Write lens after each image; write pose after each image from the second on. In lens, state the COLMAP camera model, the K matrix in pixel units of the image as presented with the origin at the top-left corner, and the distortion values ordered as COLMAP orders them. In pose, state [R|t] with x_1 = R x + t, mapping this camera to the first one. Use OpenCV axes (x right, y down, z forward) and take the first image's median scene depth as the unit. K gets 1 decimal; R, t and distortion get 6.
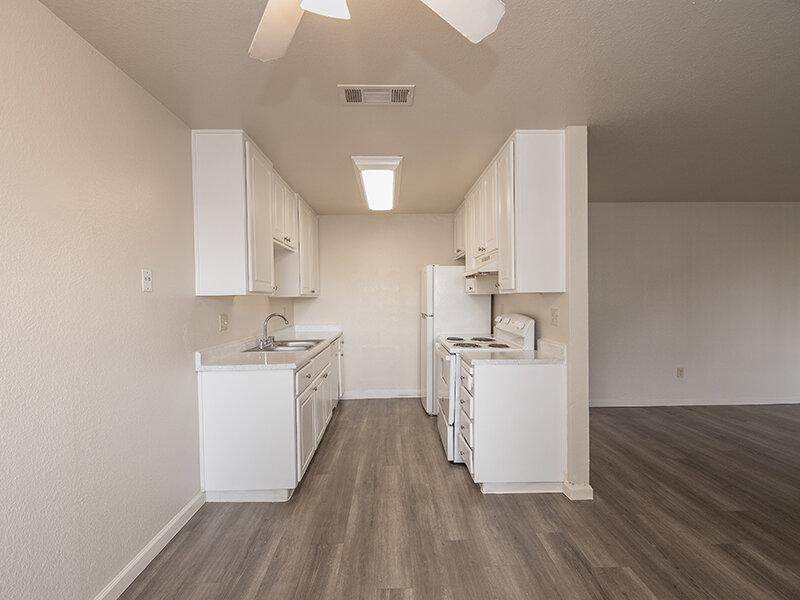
lens RADIAL K [[367.4, 0, 394.8], [0, 367.4, 303.3], [0, 0, 1]] dist [-0.003115, -0.001445]
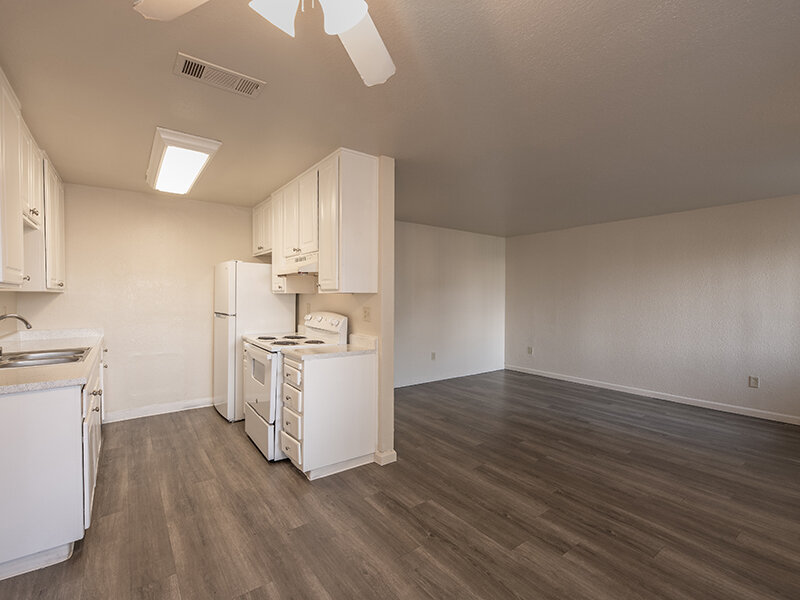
lens RADIAL K [[374.4, 0, 398.3], [0, 374.4, 303.3], [0, 0, 1]] dist [-0.002614, -0.000230]
pose [[0.812624, 0.005849, 0.582758, -0.158587], [-0.006061, 0.999980, -0.001584, 0.003495], [-0.582756, -0.002245, 0.812644, -0.024468]]
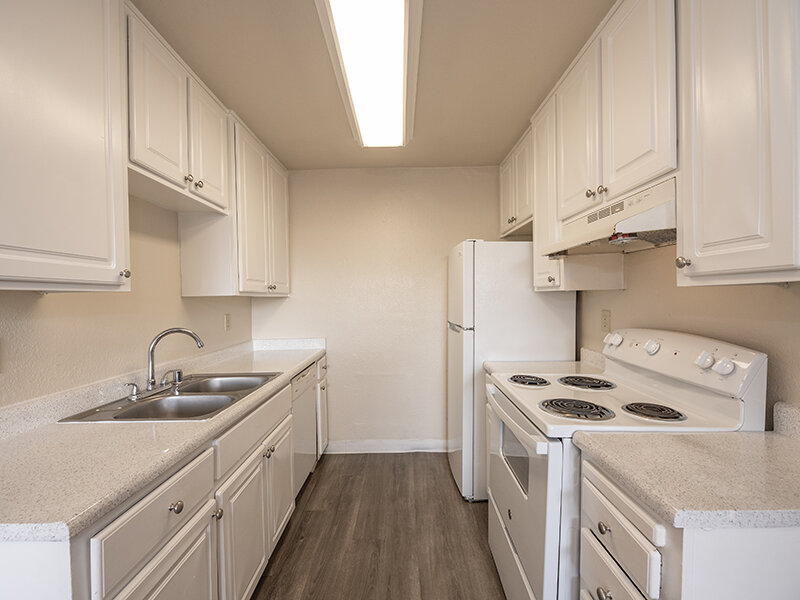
lens RADIAL K [[367.4, 0, 394.8], [0, 367.4, 303.3], [0, 0, 1]] dist [-0.003115, -0.001445]
pose [[0.999521, 0.000305, -0.030961, -0.001763], [-0.000306, 1.000000, -0.000025, -0.007864], [0.030961, 0.000034, 0.999521, 0.584119]]
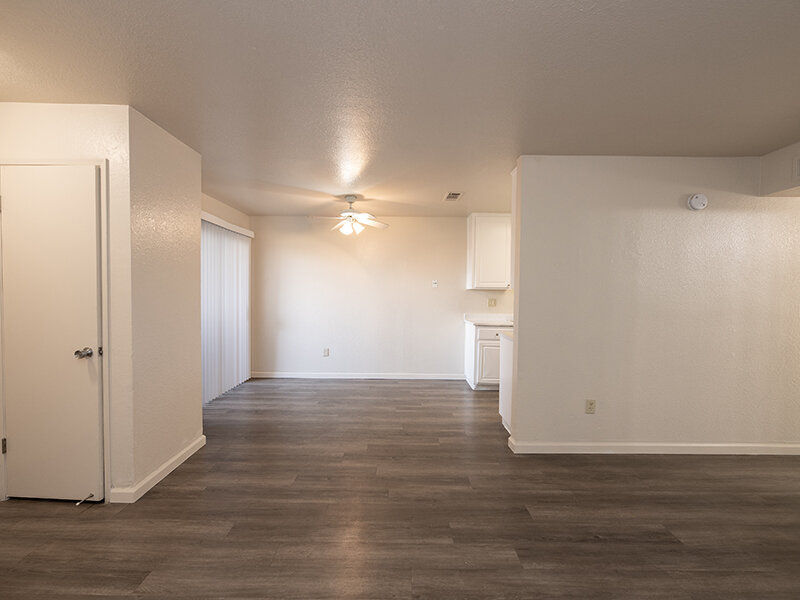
lens RADIAL K [[374.4, 0, 398.3], [0, 374.4, 303.3], [0, 0, 1]] dist [-0.002614, -0.000230]
pose [[-0.018978, 0.048503, -0.998643, 1.473853], [-0.025349, 0.998478, 0.048977, -0.028565], [0.999498, 0.026245, -0.017720, 0.496320]]
